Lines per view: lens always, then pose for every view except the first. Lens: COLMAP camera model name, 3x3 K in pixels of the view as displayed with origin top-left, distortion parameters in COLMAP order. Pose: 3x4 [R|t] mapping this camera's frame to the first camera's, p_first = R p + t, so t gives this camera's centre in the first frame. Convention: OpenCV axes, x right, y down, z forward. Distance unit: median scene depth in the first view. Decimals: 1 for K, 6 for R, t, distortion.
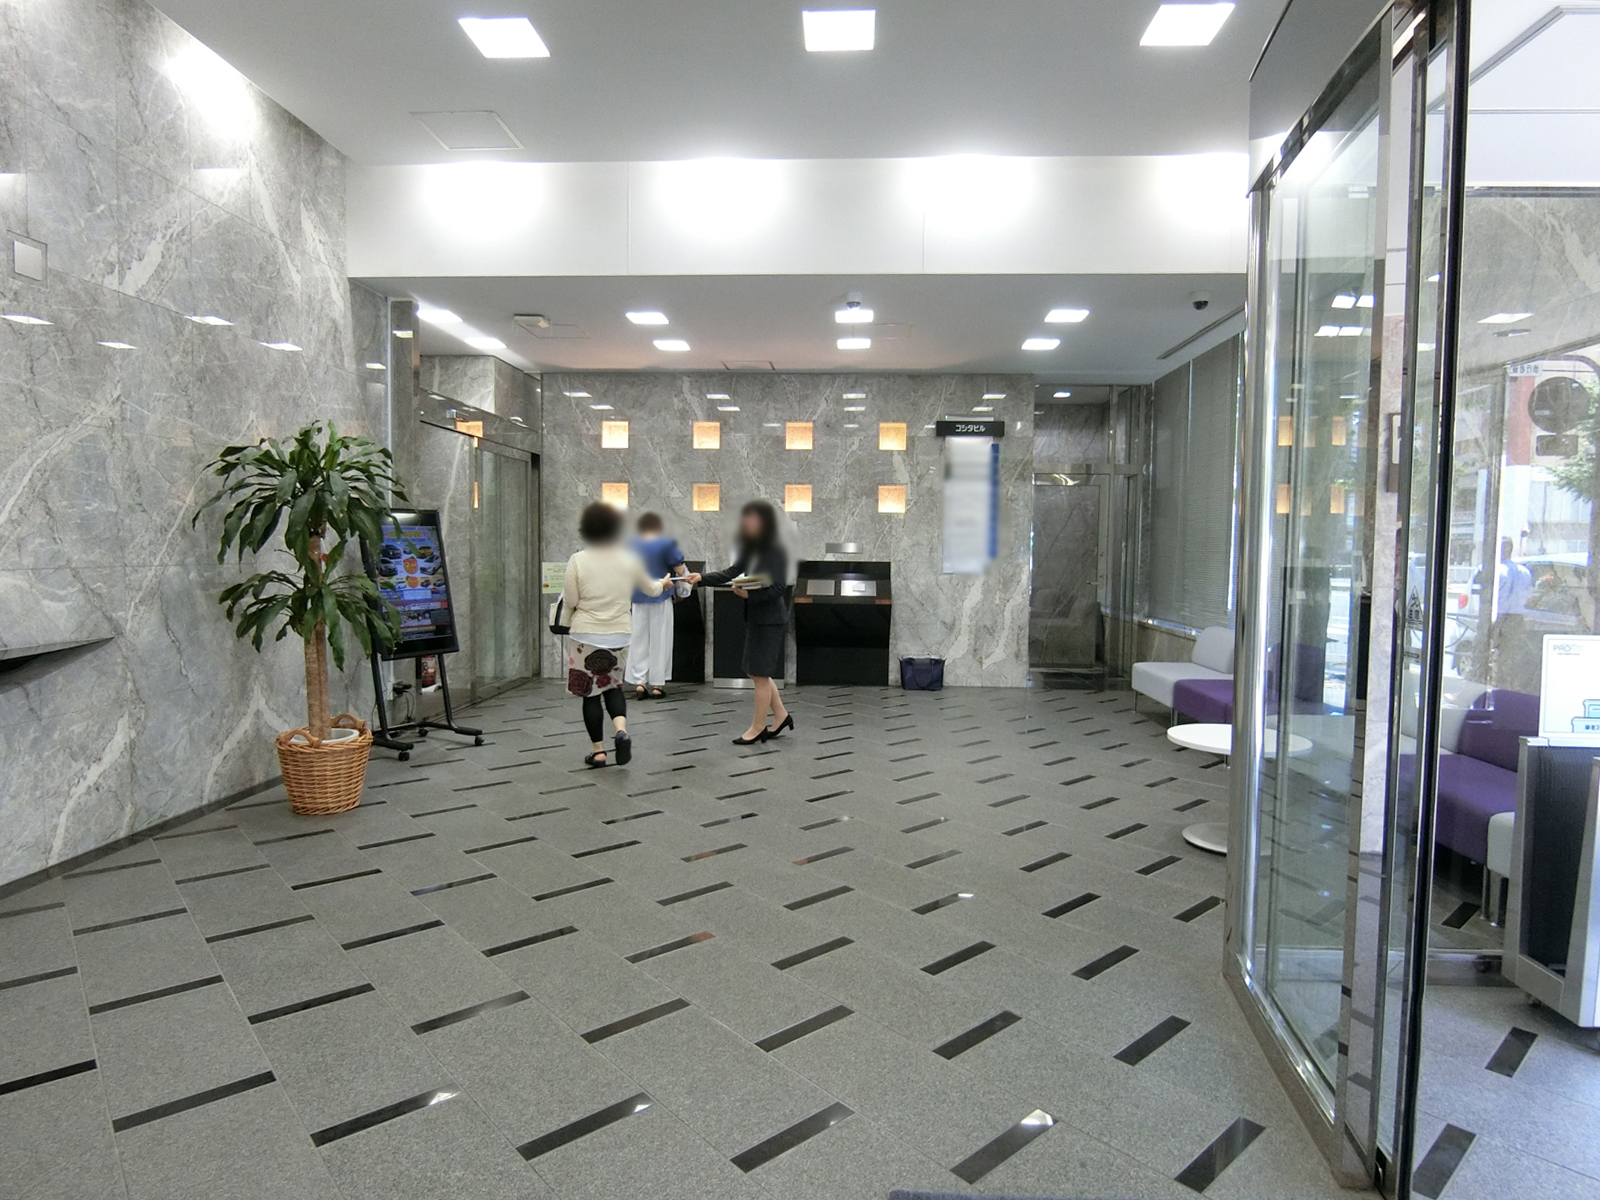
lens RADIAL K [[898.8, 0, 800.0], [0, 898.8, 600.0], [0, 0, 1]] dist [-0.023912, -0.000502]
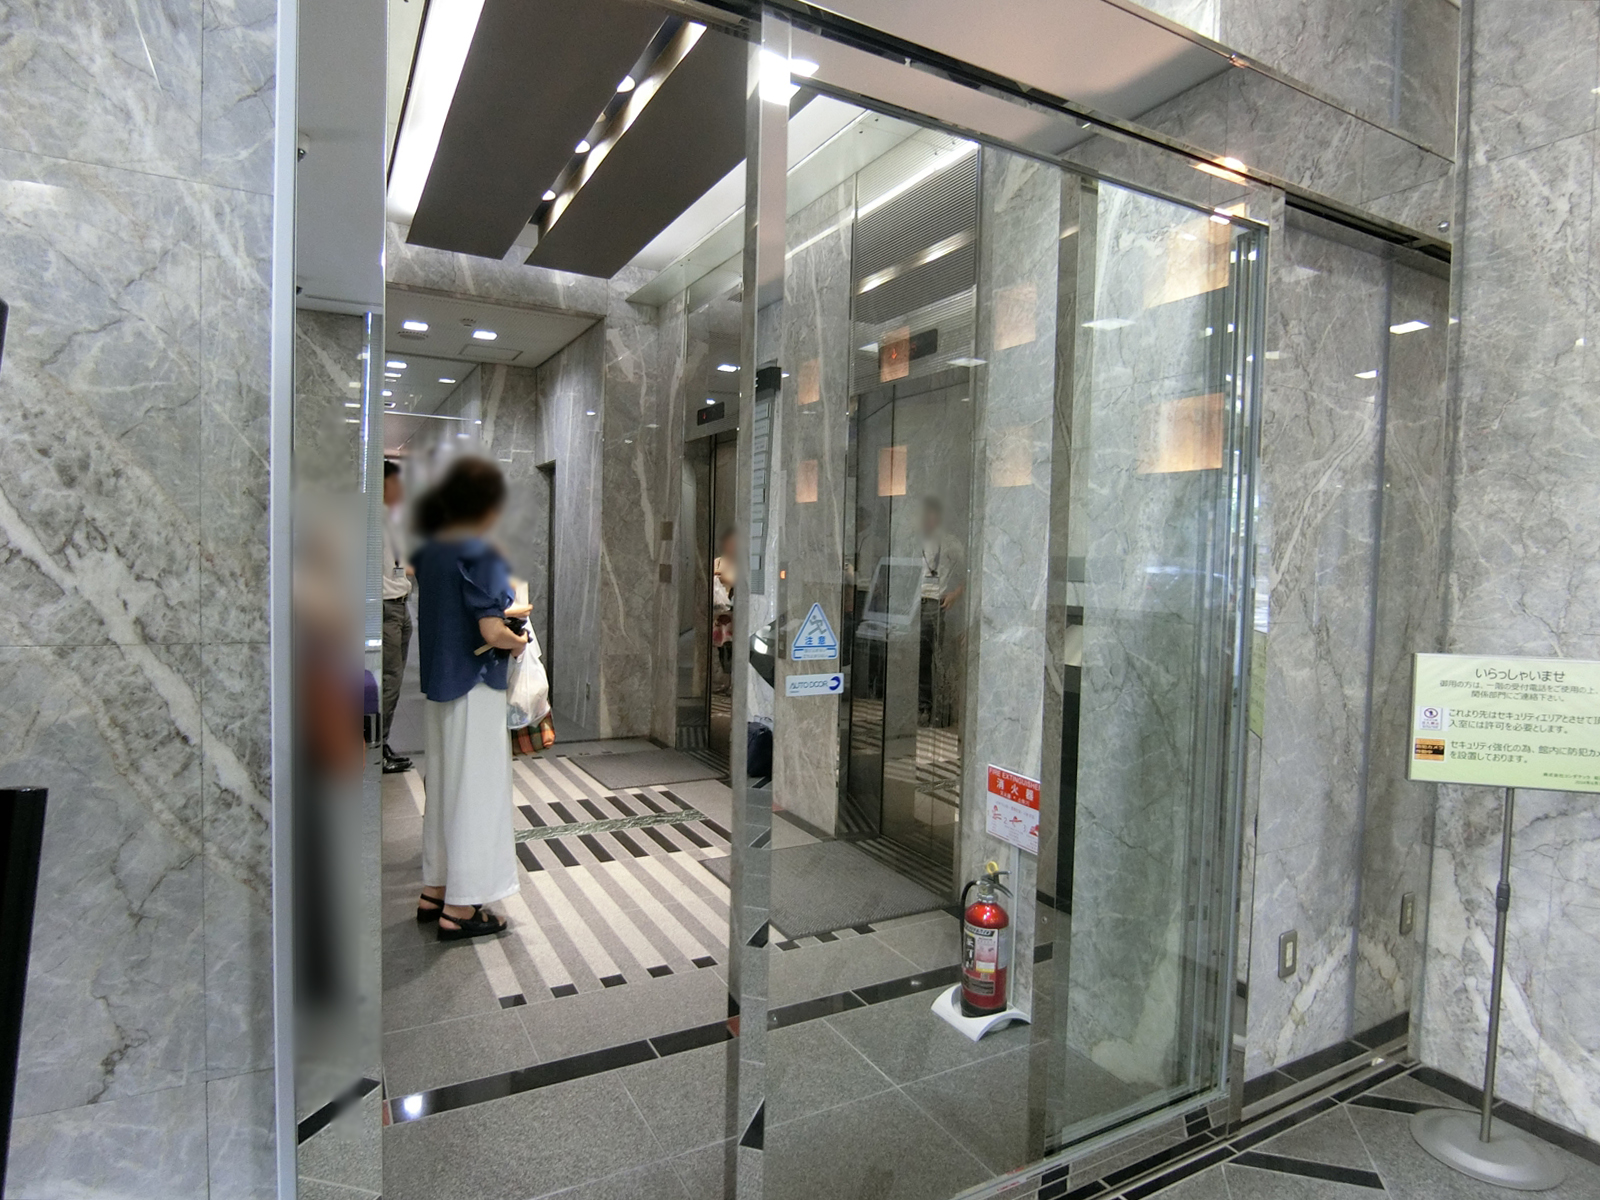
lens RADIAL K [[898.8, 0, 800.0], [0, 898.8, 600.0], [0, 0, 1]] dist [-0.023912, -0.000502]
pose [[0.530598, 0.040186, -0.846671, -0.164759], [-0.068068, 0.997670, 0.004696, -0.043857], [0.844886, 0.055140, 0.532097, 0.696935]]
